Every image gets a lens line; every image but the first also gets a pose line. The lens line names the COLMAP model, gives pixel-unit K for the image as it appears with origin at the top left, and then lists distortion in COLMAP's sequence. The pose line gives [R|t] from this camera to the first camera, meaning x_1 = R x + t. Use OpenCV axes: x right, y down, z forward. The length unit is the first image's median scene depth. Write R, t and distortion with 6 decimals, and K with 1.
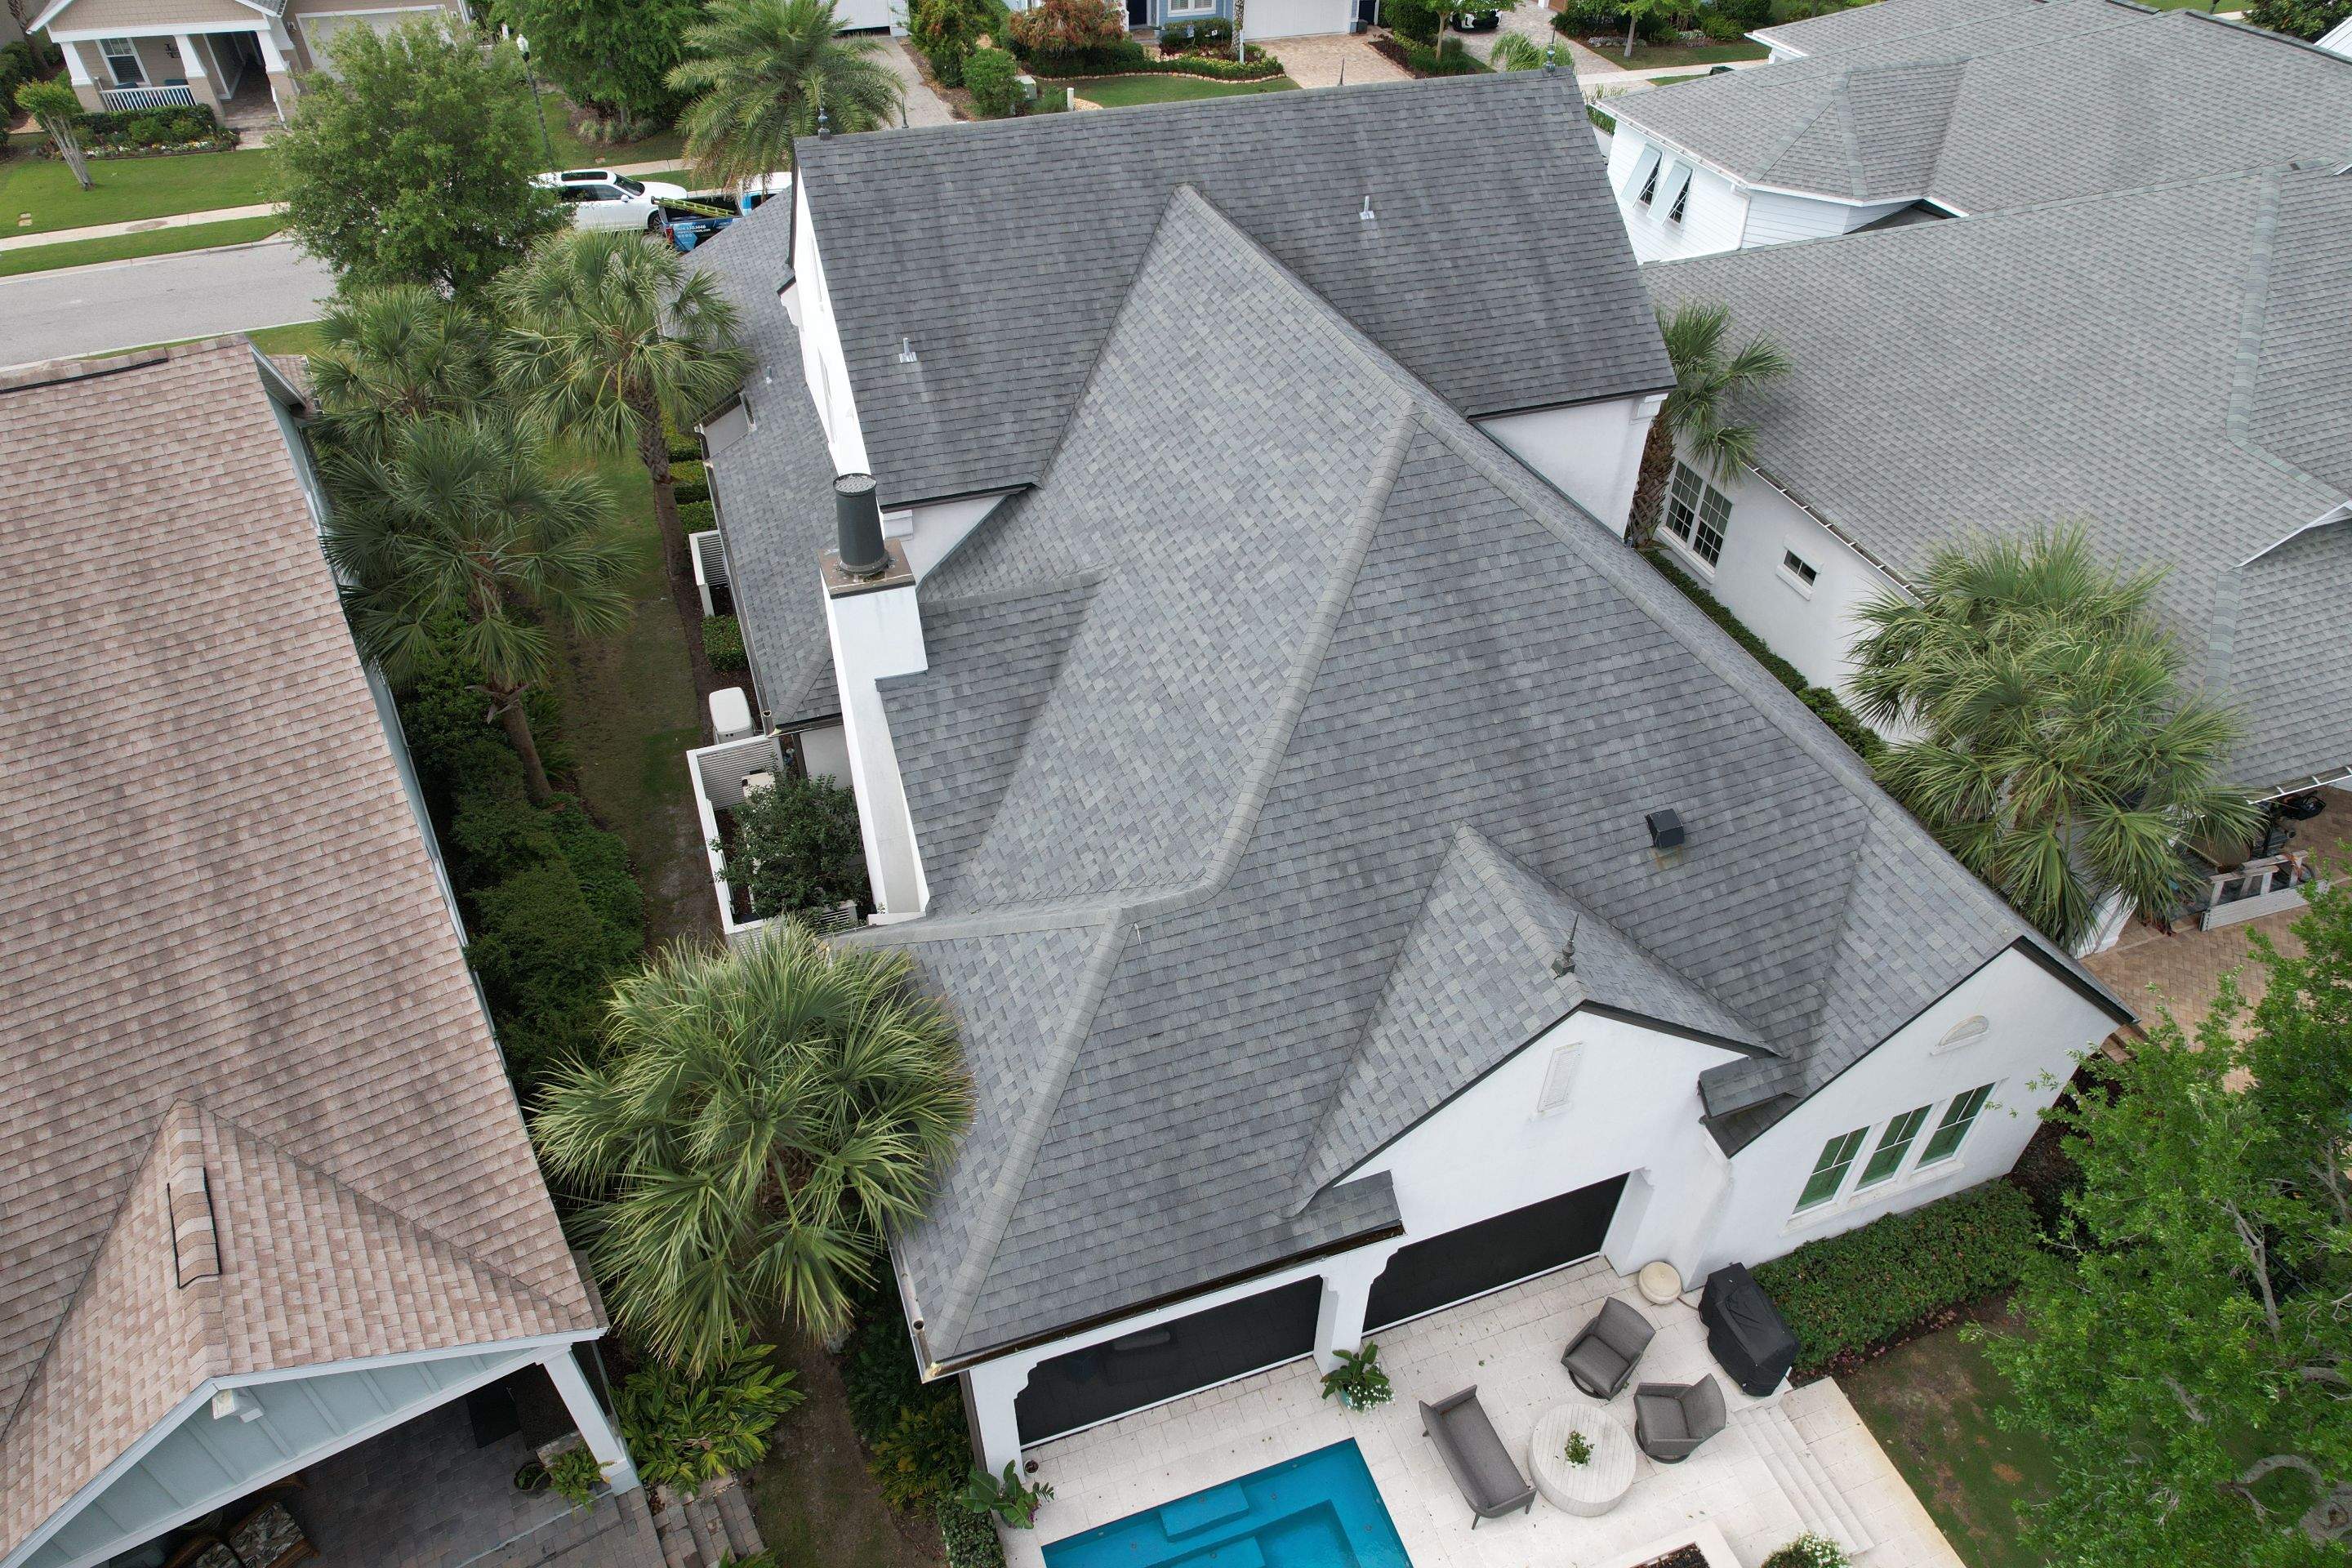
lens RADIAL K [[1540.9, 0, 1183.0], [0, 1540.9, 795.0], [0, 0, 1]] dist [-0.027949, 0.027403]
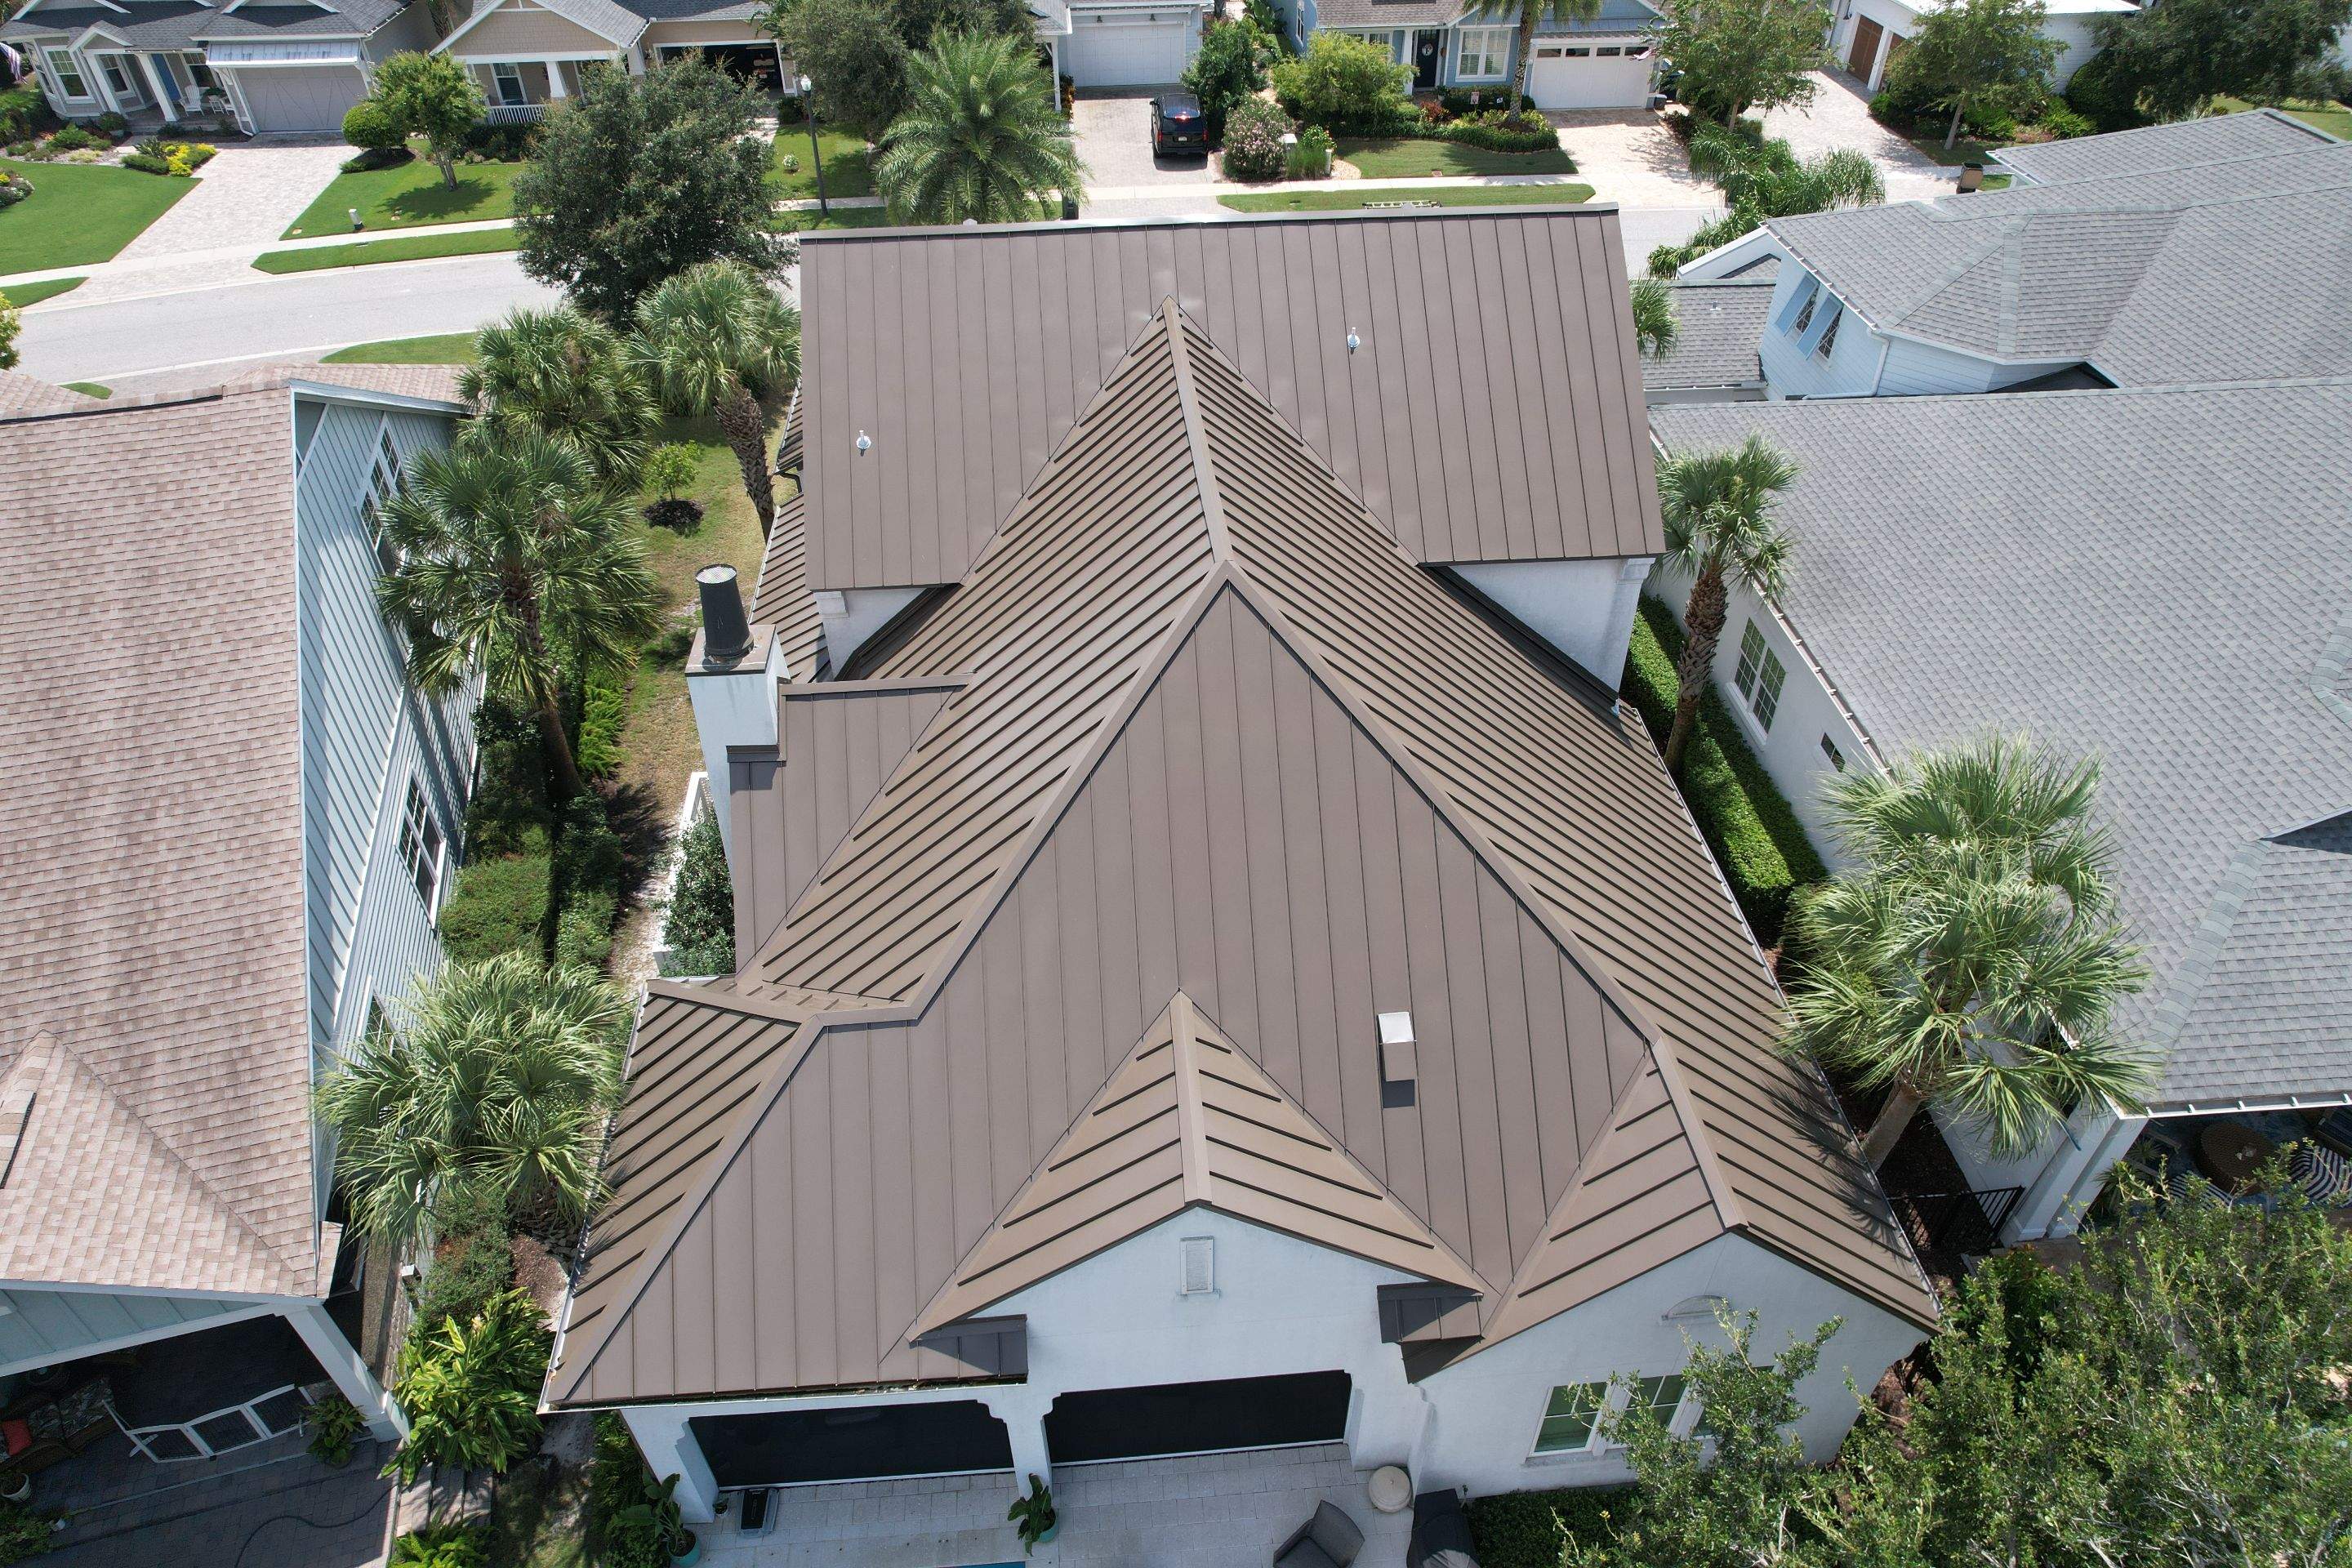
lens RADIAL K [[1540.9, 0, 1197.9], [0, 1540.9, 793.2], [0, 0, 1]] dist [-0.027949, 0.027403]
pose [[0.963269, 0.152941, -0.220731, 0.404303], [-0.155135, 0.987865, 0.007467, -0.119451], [0.219194, 0.027051, 0.975306, 0.027717]]
